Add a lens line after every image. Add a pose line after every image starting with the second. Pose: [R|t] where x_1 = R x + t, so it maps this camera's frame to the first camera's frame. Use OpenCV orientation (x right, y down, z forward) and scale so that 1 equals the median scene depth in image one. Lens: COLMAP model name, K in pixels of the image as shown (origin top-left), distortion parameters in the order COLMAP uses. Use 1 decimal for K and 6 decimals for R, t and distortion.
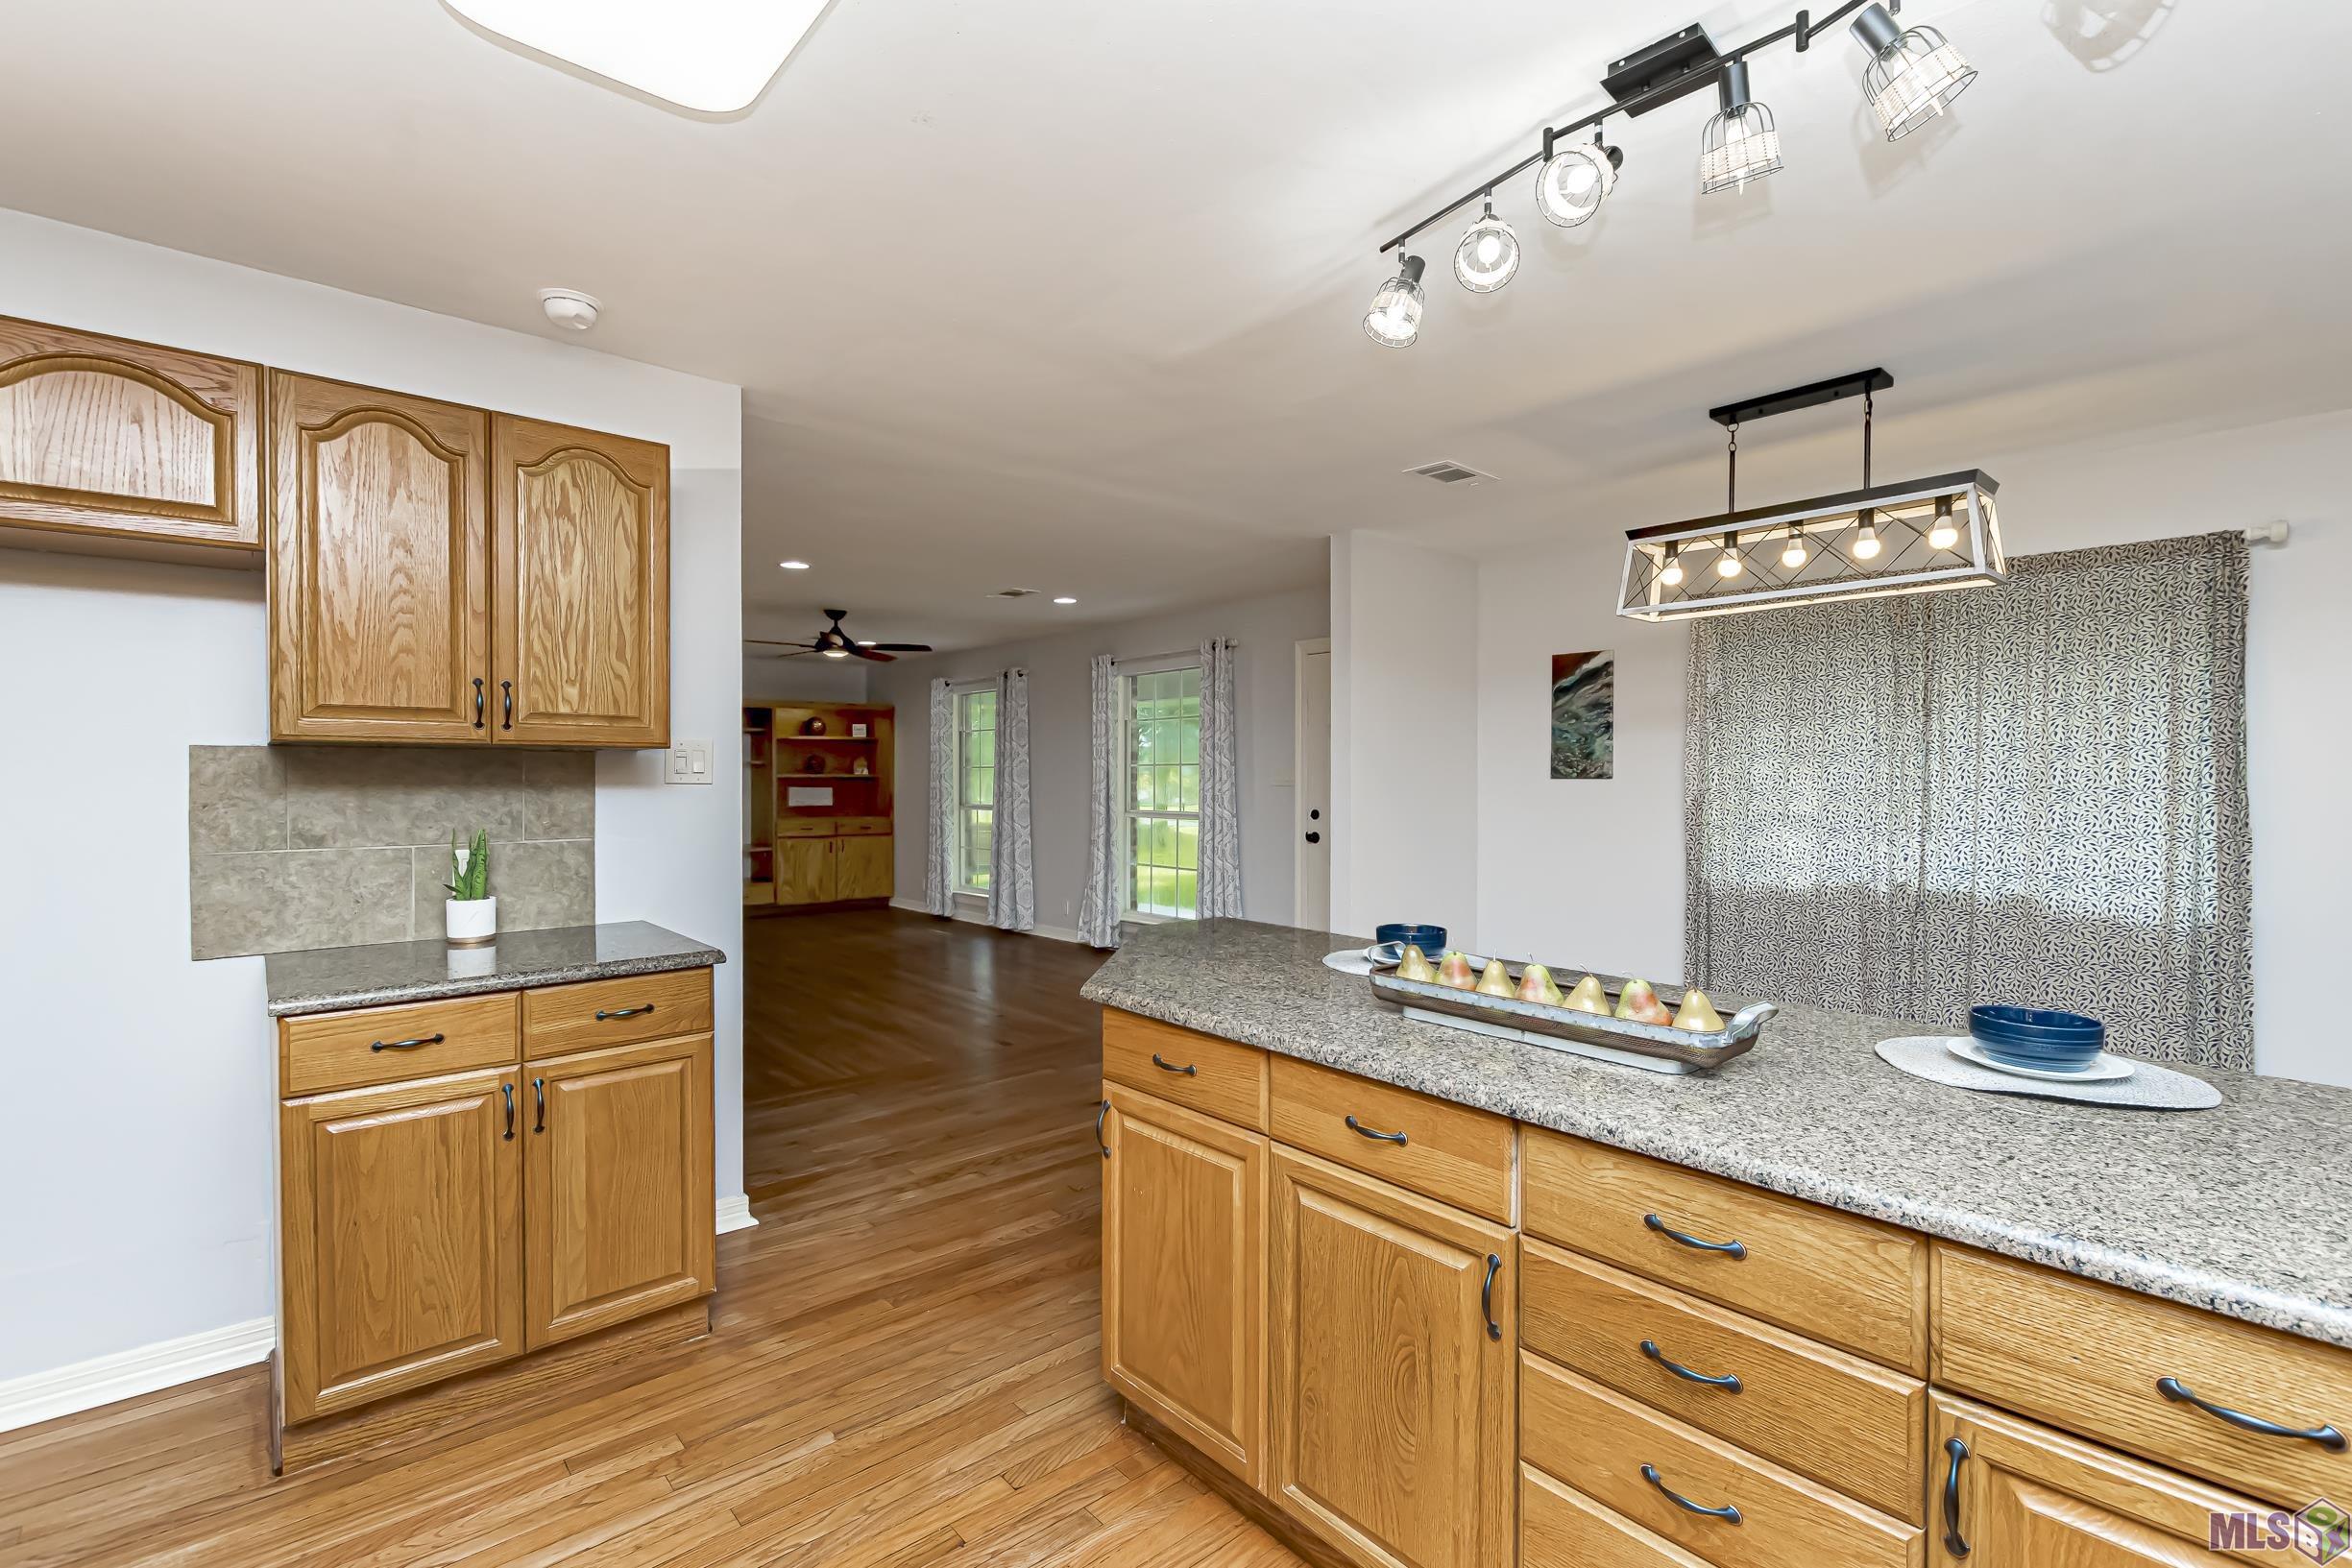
lens RADIAL K [[1049.9, 0, 1180.5], [0, 1049.9, 785.8], [0, 0, 1]] dist [0.004089, -0.002506]
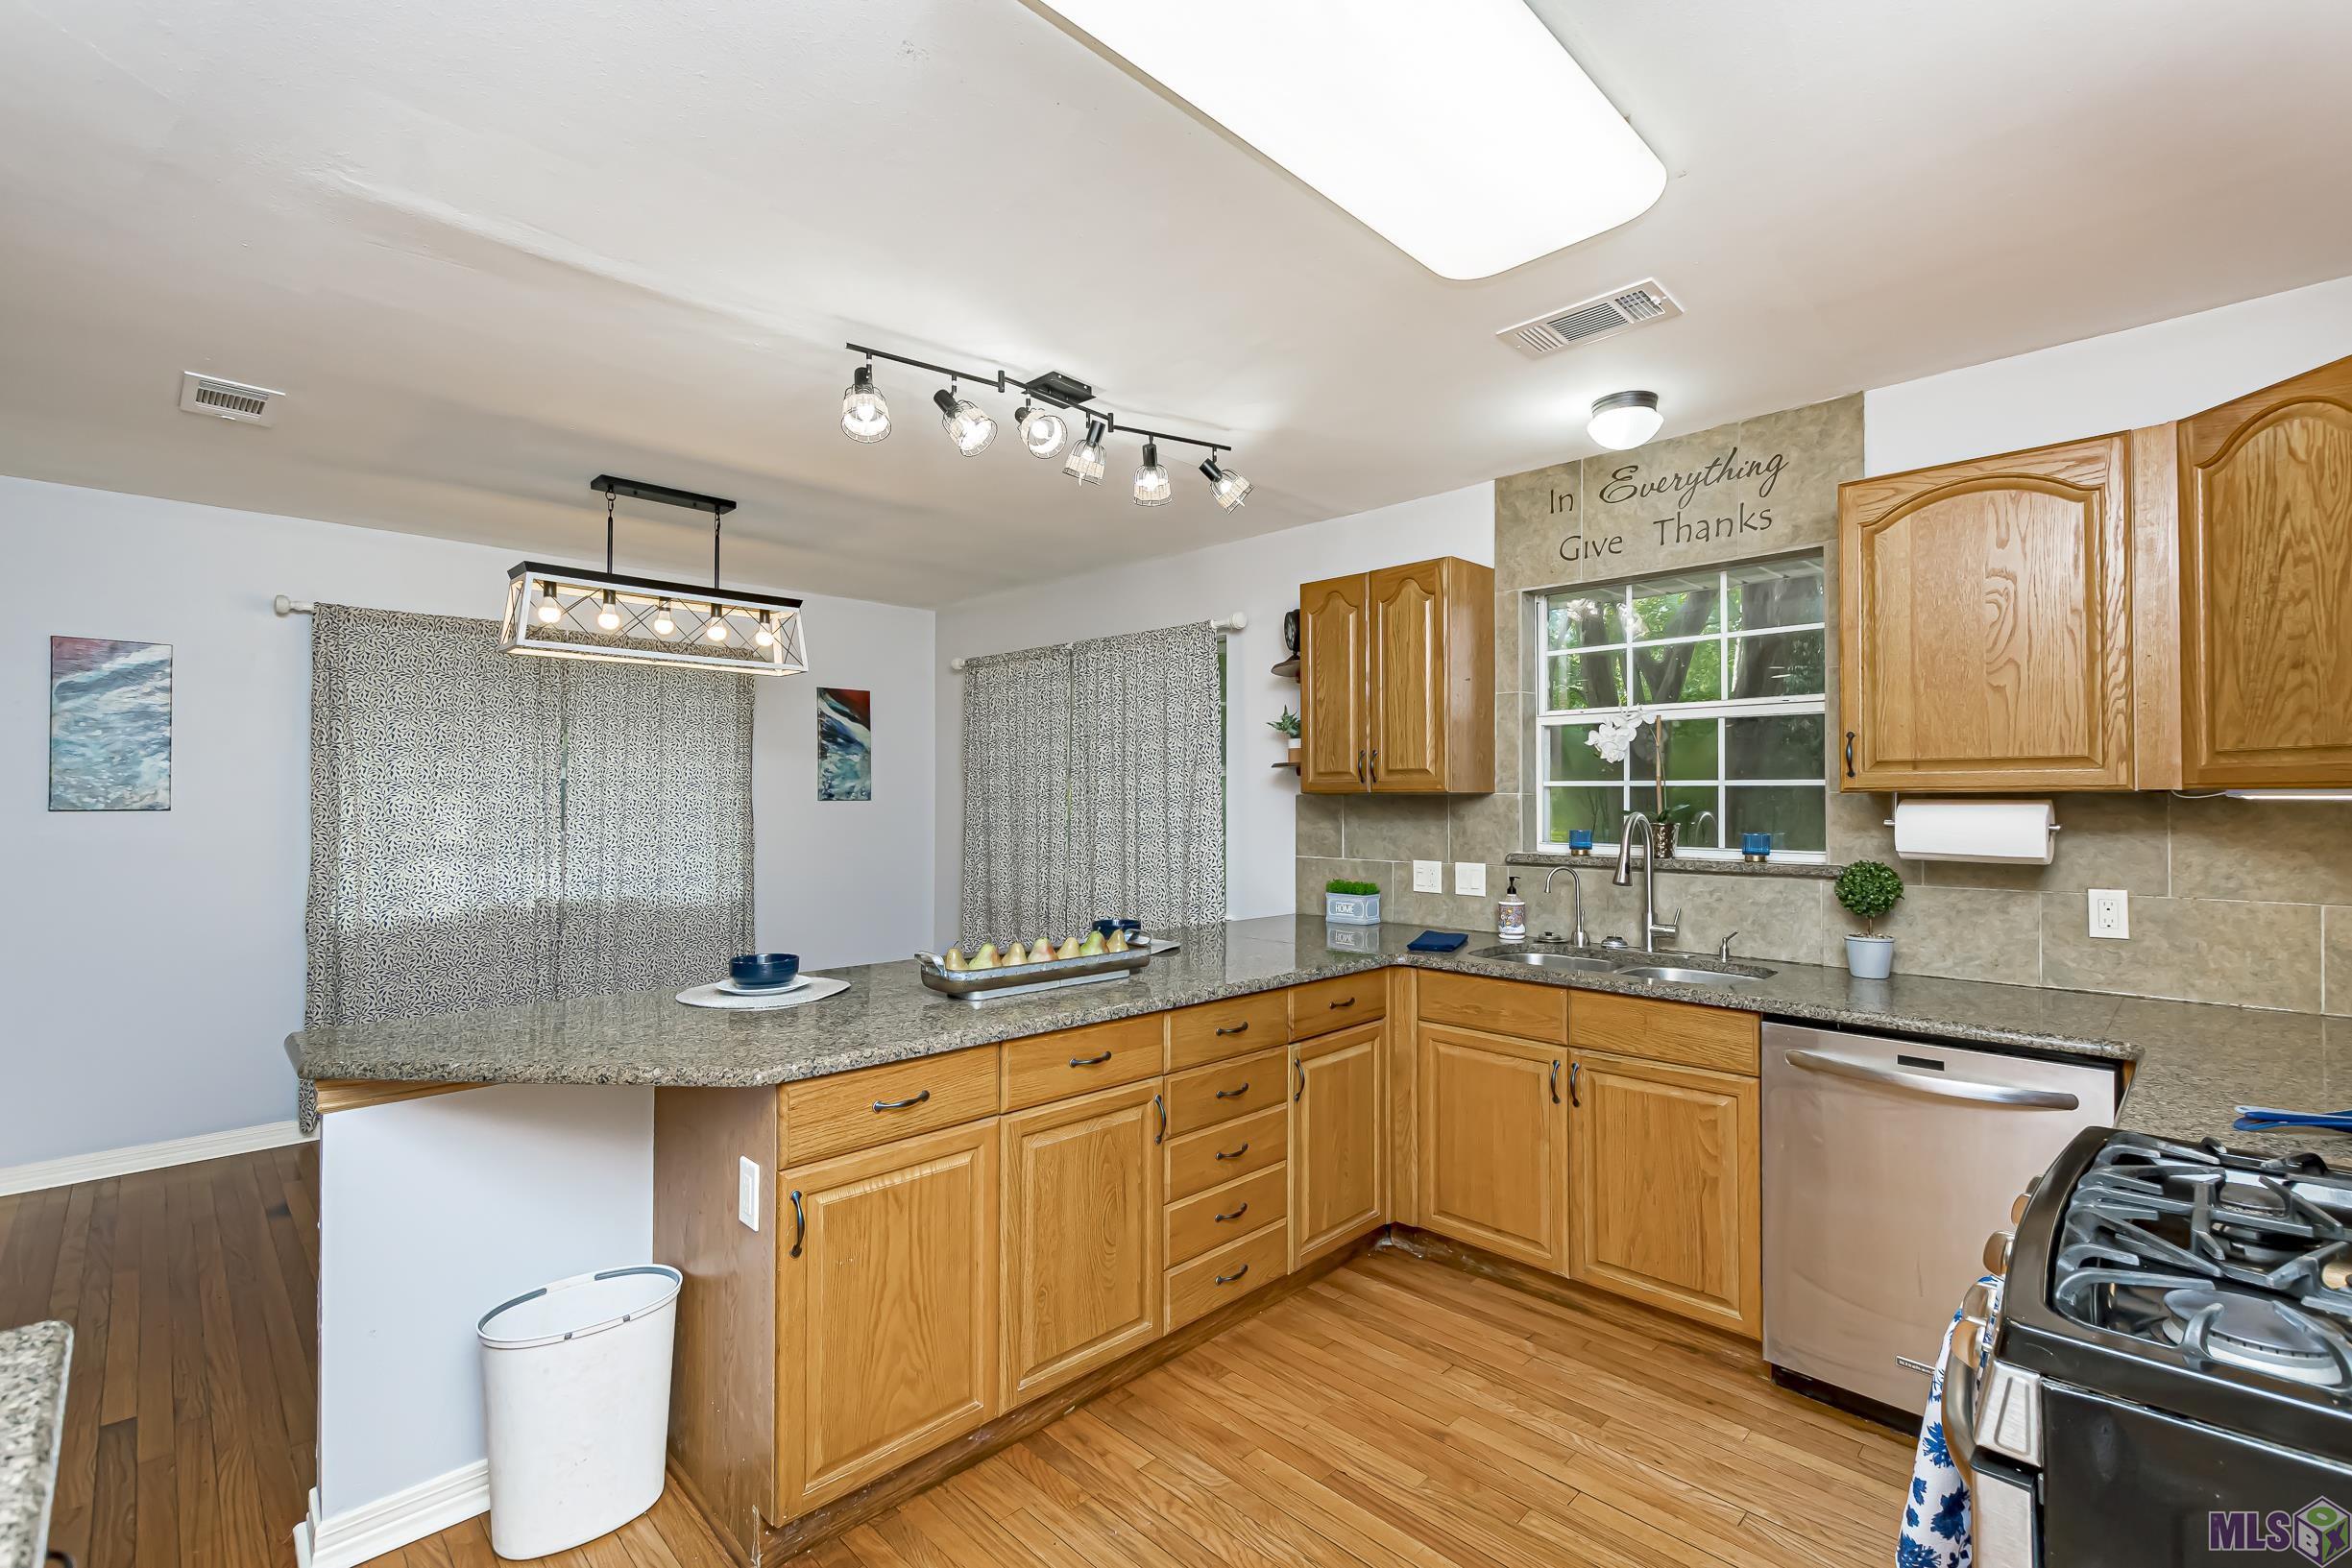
lens RADIAL K [[1049.9, 0, 1163.6], [0, 1049.9, 790.6], [0, 0, 1]] dist [0.004089, -0.002506]
pose [[-0.060264, 0.006917, 0.998159, -0.624457], [0.008942, 0.999940, -0.006389, -0.015840], [-0.998142, 0.008540, -0.060322, 0.484109]]
